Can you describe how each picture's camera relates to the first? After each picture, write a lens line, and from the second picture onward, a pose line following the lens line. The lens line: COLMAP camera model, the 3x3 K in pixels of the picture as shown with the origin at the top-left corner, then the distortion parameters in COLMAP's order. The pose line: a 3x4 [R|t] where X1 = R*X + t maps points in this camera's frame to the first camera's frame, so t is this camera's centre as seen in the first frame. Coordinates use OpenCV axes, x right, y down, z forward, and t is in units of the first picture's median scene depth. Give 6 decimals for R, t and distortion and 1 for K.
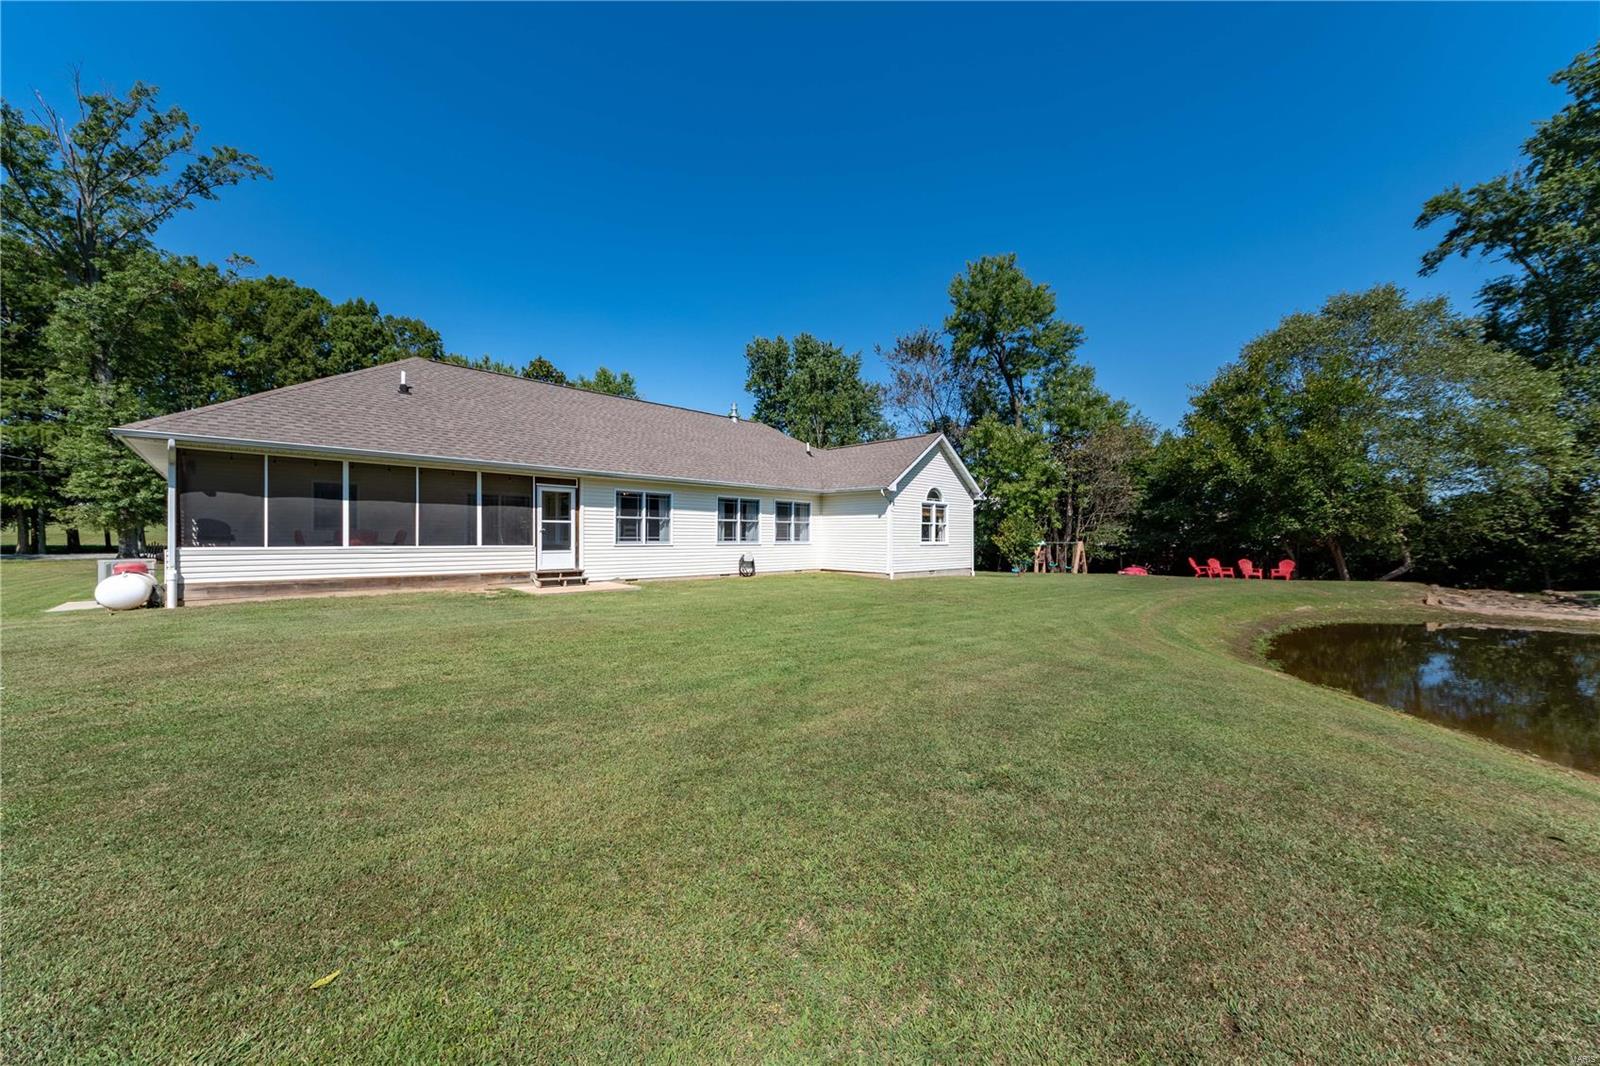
lens RADIAL K [[581.7, 0, 800.0], [0, 581.7, 535.0], [0, 0, 1]] dist [-0.002007, -0.000583]
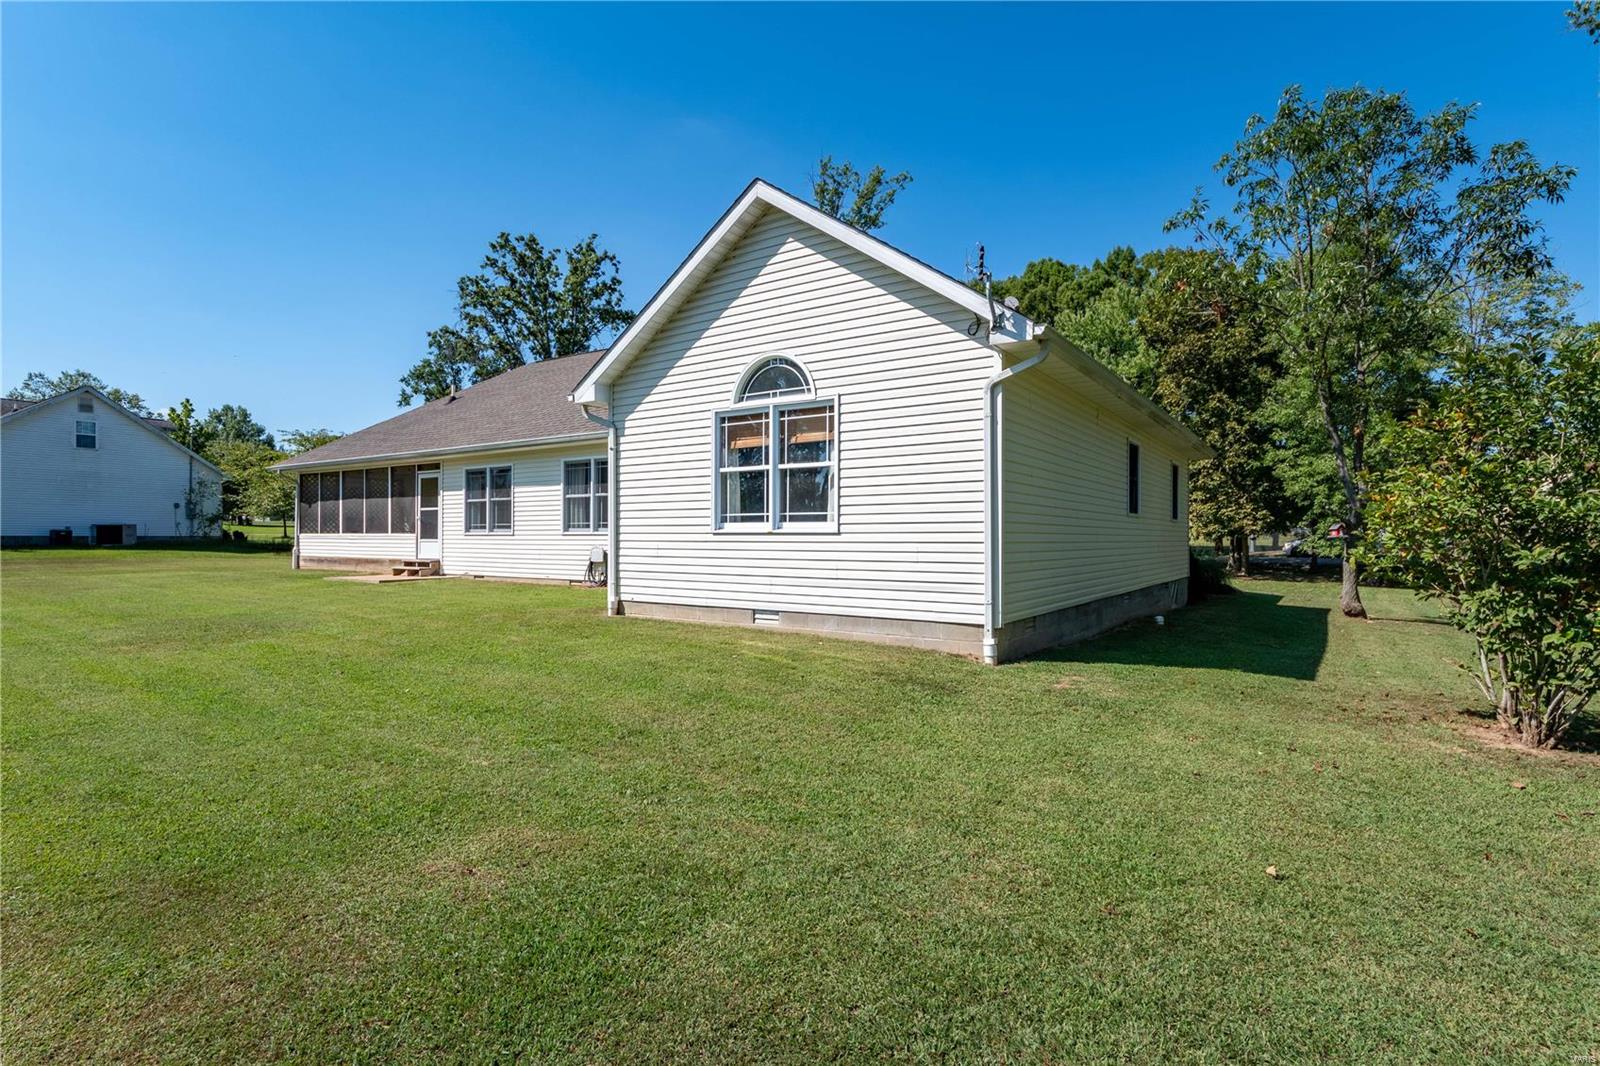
lens RADIAL K [[776.8, 0, 802.0], [0, 776.8, 540.7], [0, 0, 1]] dist [-0.010119, 0.000045]
pose [[0.193170, 0.002414, -0.981162, 0.801900], [0.007008, 0.999968, 0.003840, 0.023876], [0.981140, -0.007618, 0.193147, 1.135649]]
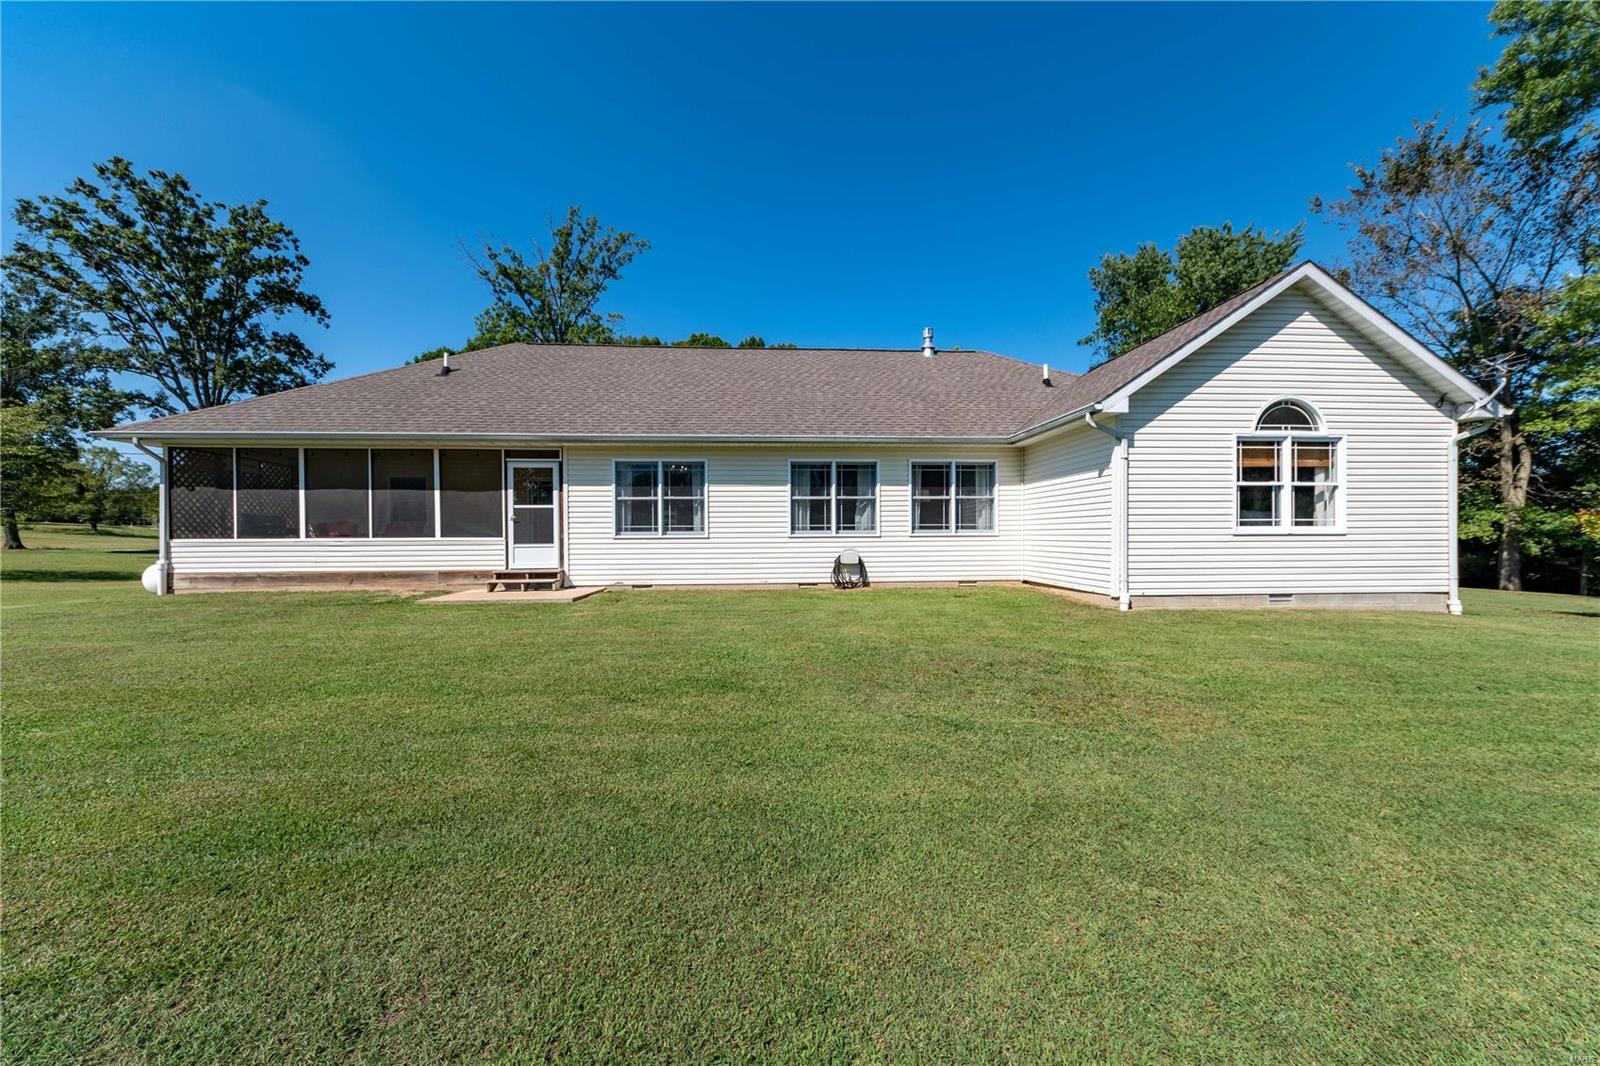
lens RADIAL K [[581.7, 0, 798.7], [0, 581.7, 540.1], [0, 0, 1]] dist [-0.002007, -0.000583]
pose [[0.751328, -0.005643, -0.659905, 0.294693], [0.012065, 0.999914, 0.005186, 0.018006], [0.659819, -0.011859, 0.751331, 0.546364]]
